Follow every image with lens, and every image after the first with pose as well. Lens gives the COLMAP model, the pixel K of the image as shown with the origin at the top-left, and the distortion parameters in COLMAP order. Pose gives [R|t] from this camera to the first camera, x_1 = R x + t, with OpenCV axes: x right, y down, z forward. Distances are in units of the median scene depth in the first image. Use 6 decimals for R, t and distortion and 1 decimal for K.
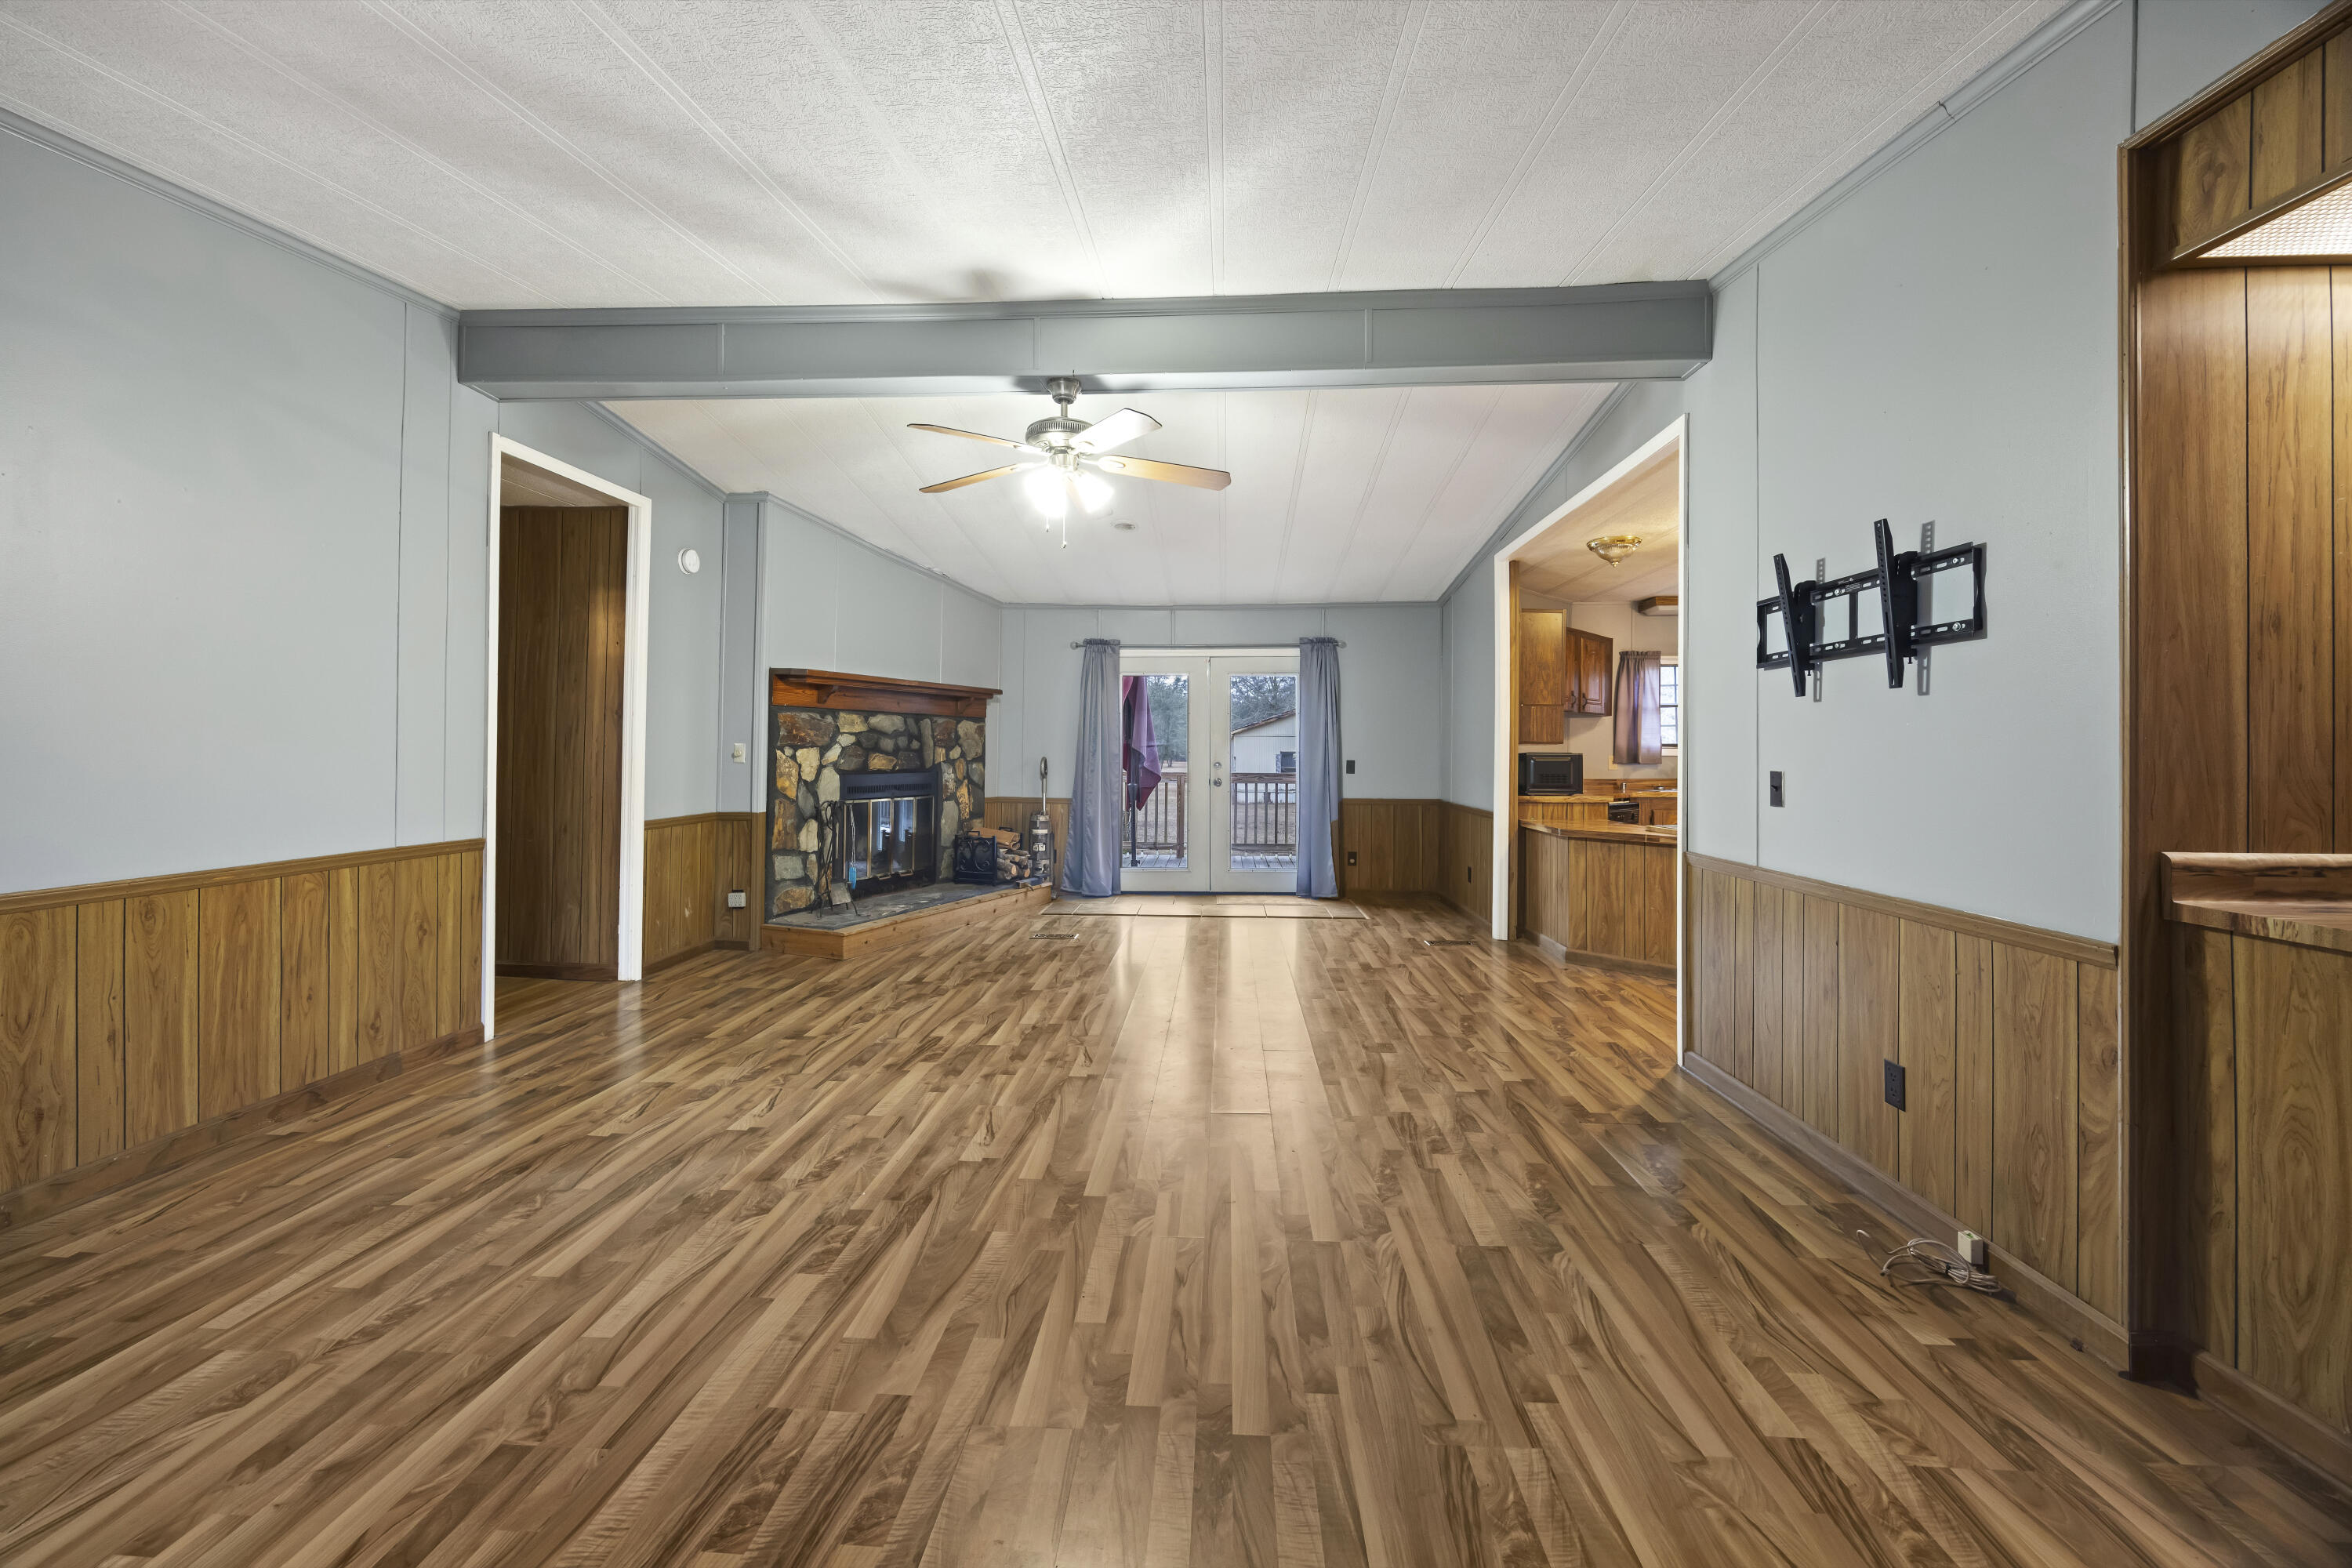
lens RADIAL K [[884.0, 0, 1168.3], [0, 884.0, 751.5], [0, 0, 1]] dist [-0.002182, -0.000092]
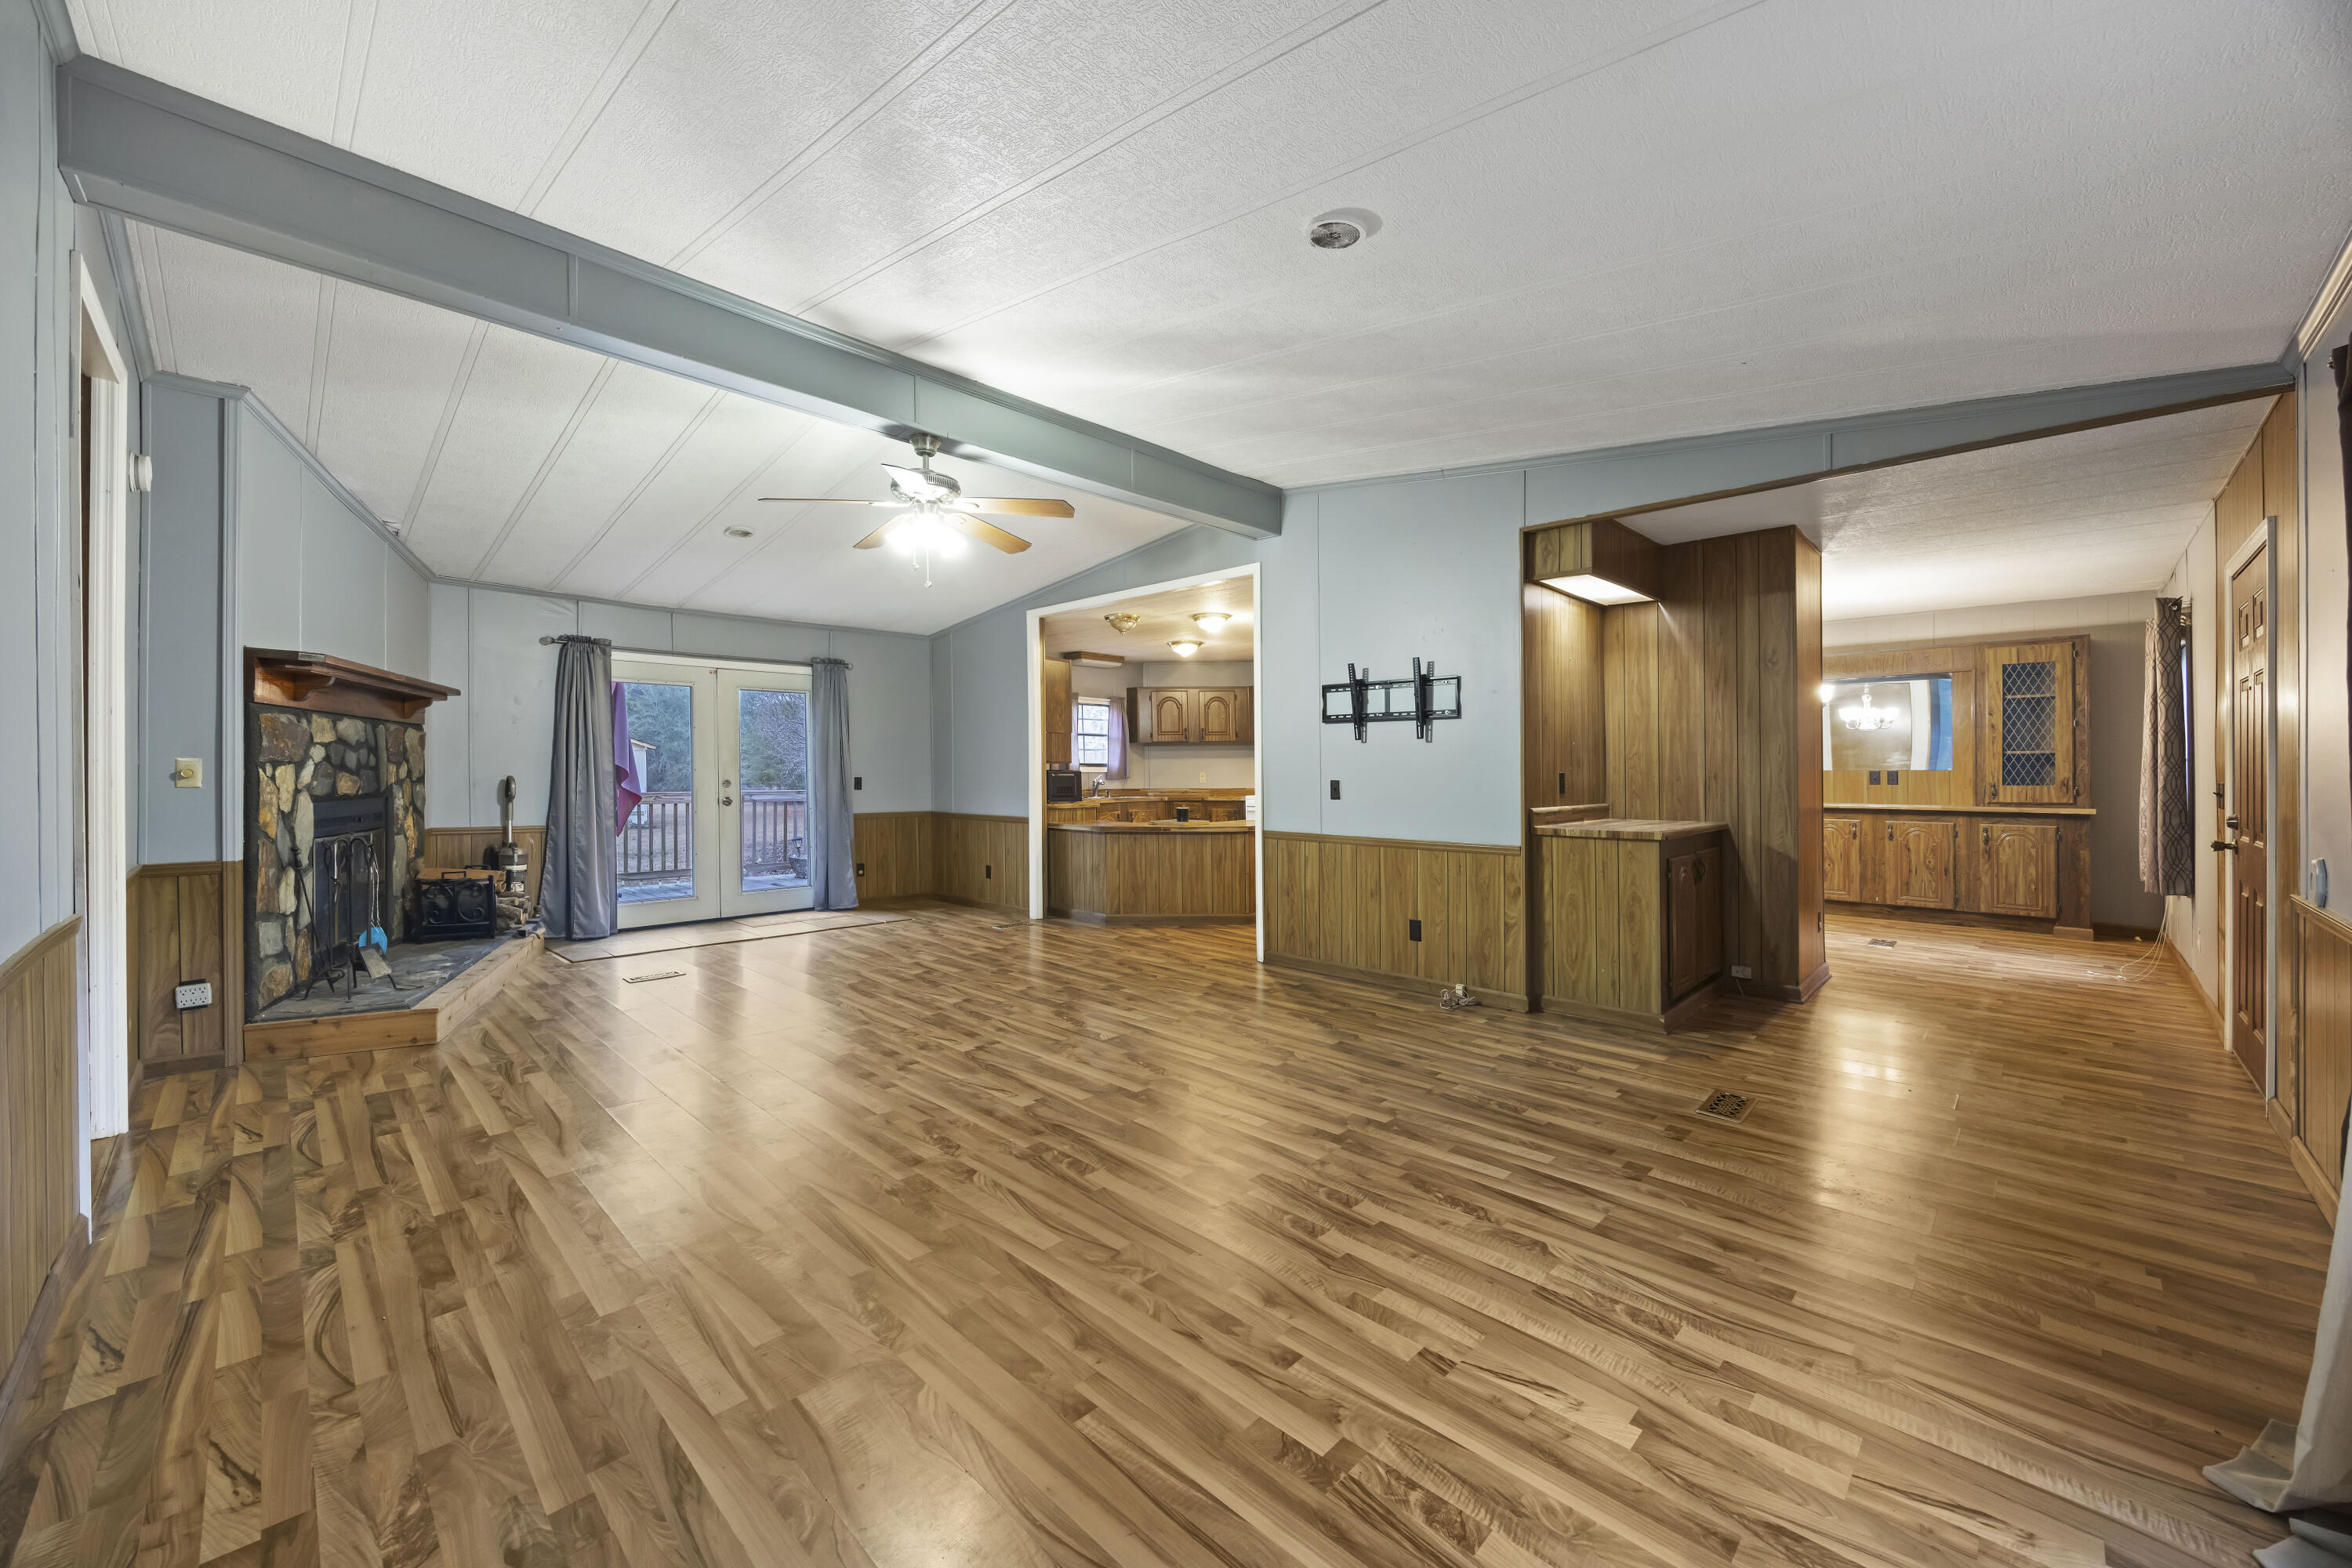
lens RADIAL K [[890.2, 0, 1166.9], [0, 890.2, 779.3], [0, 0, 1]] dist [-0.002697, -0.000213]
pose [[0.664753, -0.009701, 0.747001, -0.519021], [-0.000581, 0.999909, 0.013503, -0.002844], [-0.747063, -0.009410, 0.664686, 0.019661]]
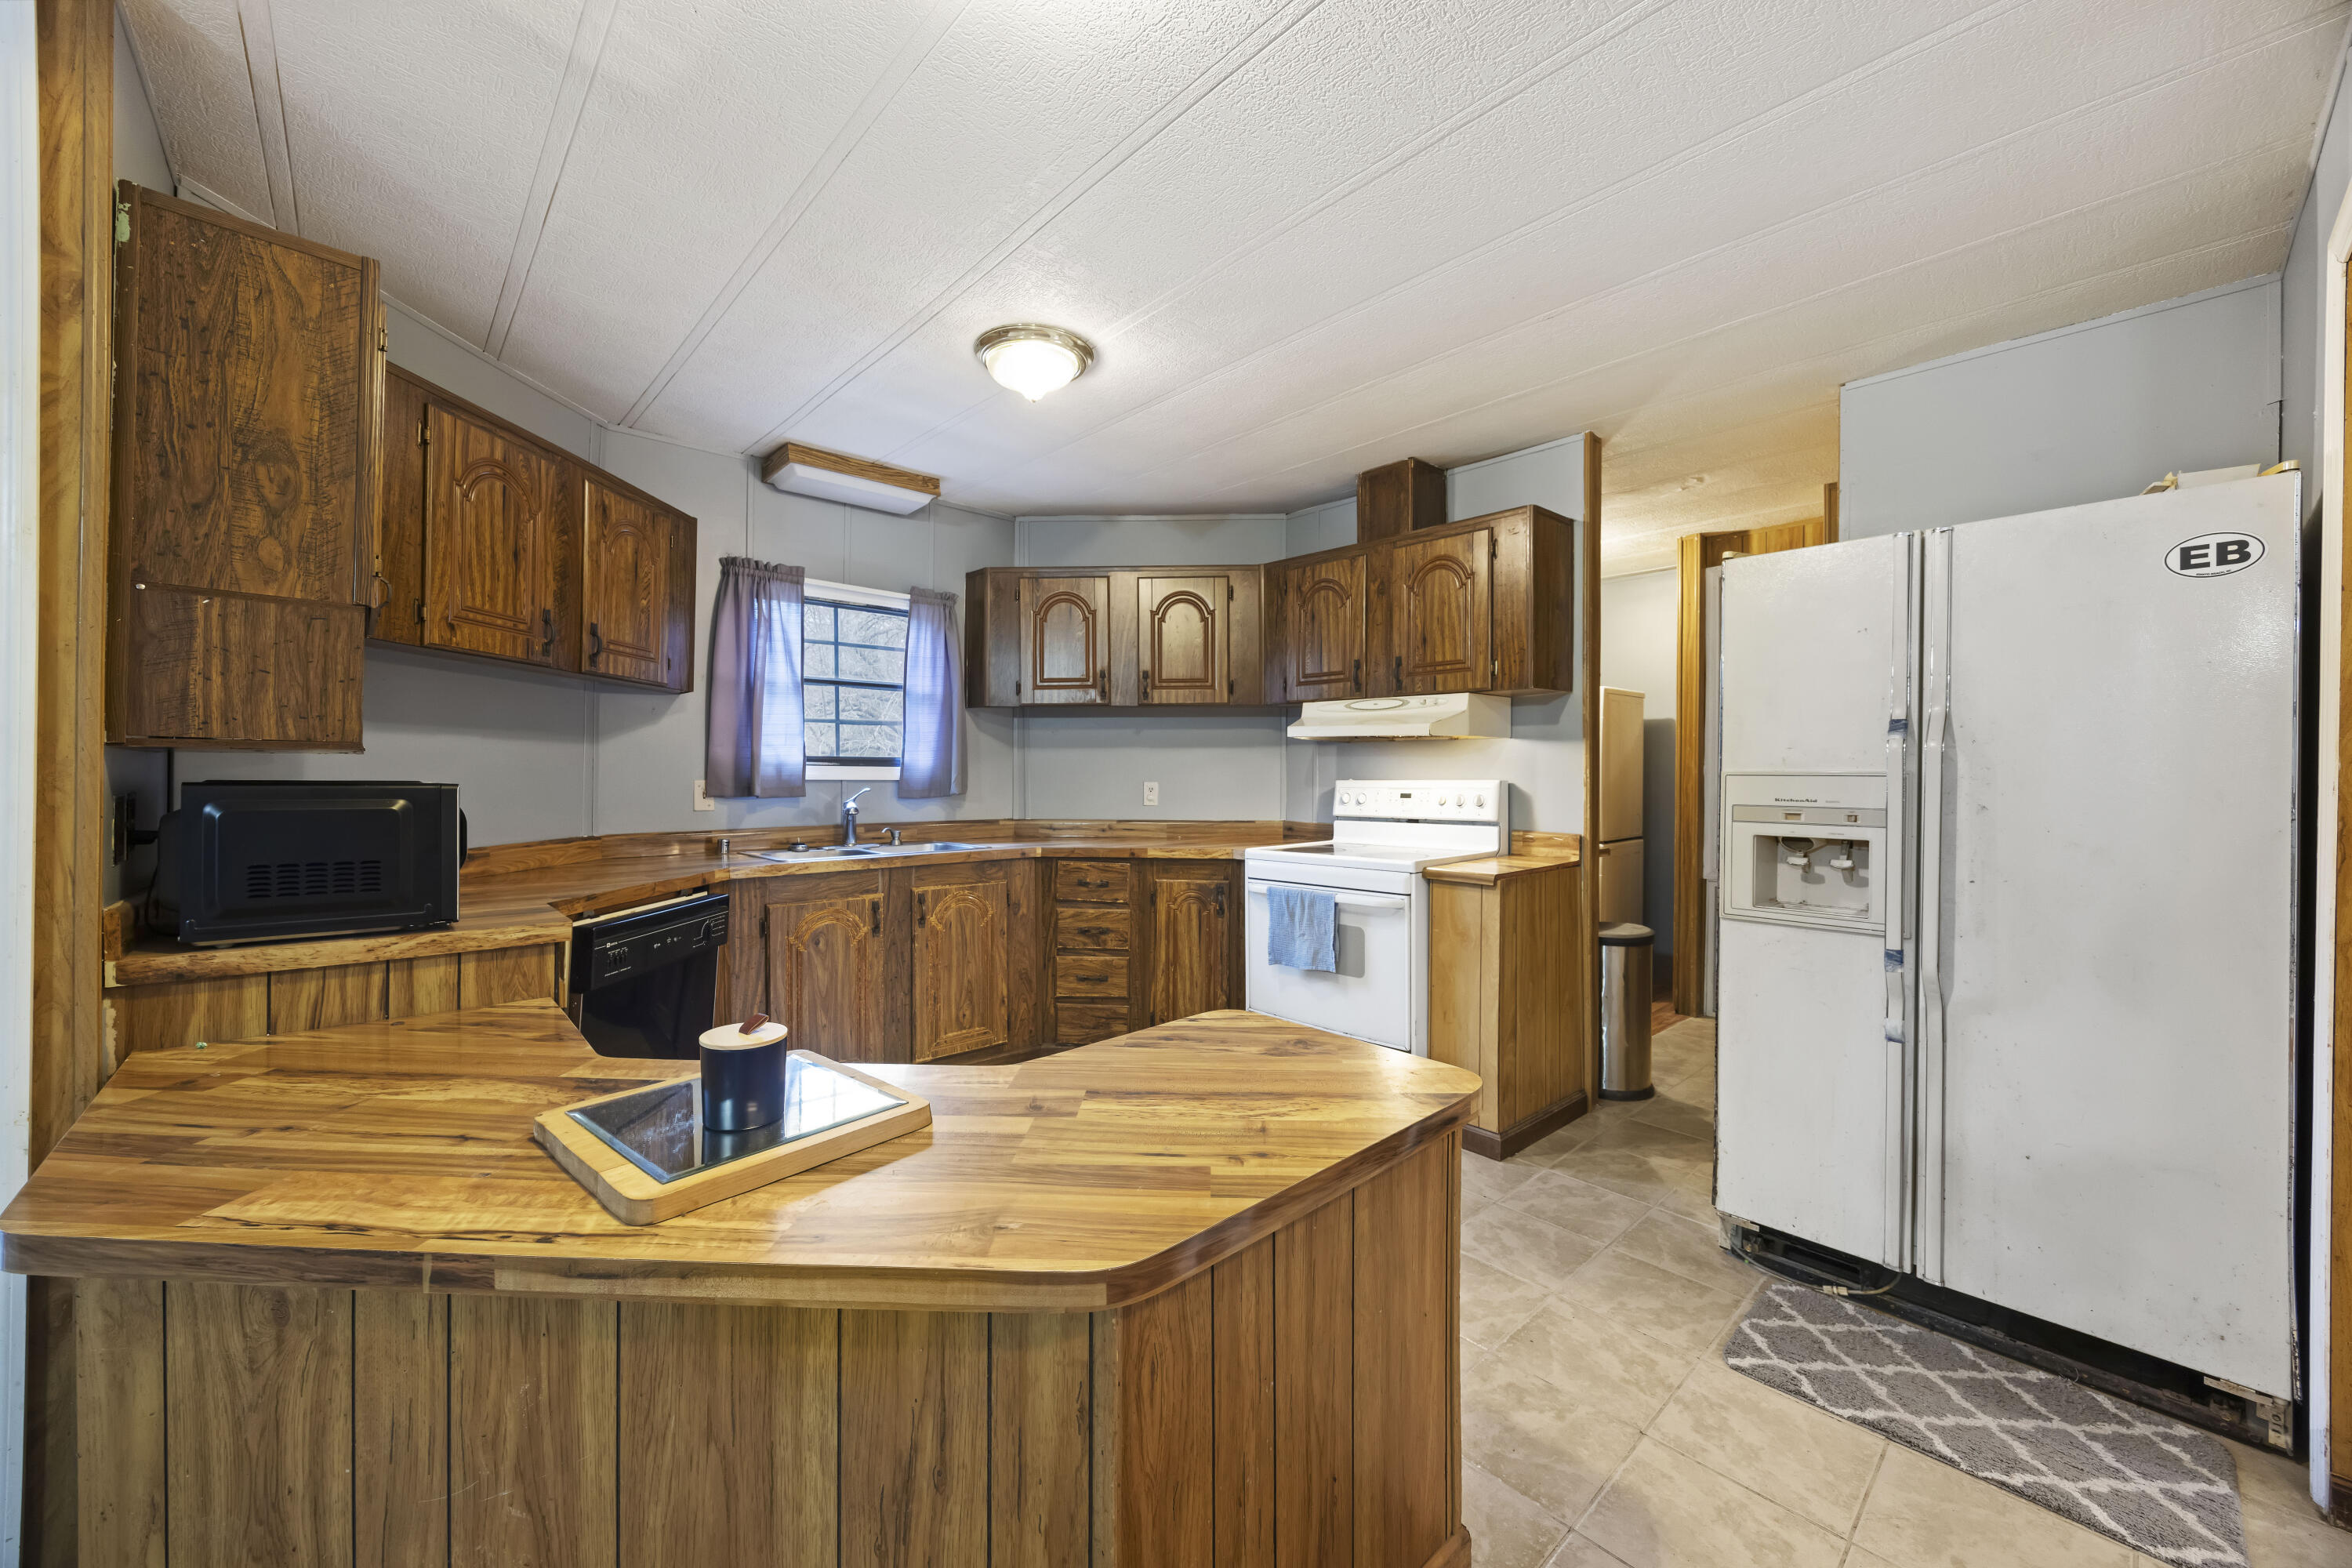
lens RADIAL K [[890.2, 0, 1166.9], [0, 890.2, 779.3], [0, 0, 1]] dist [-0.002697, -0.000213]
pose [[0.720936, -0.003246, 0.692995, 0.468857], [-0.005793, 0.999926, 0.010710, -0.002086], [-0.692978, -0.011736, 0.720863, 0.688826]]
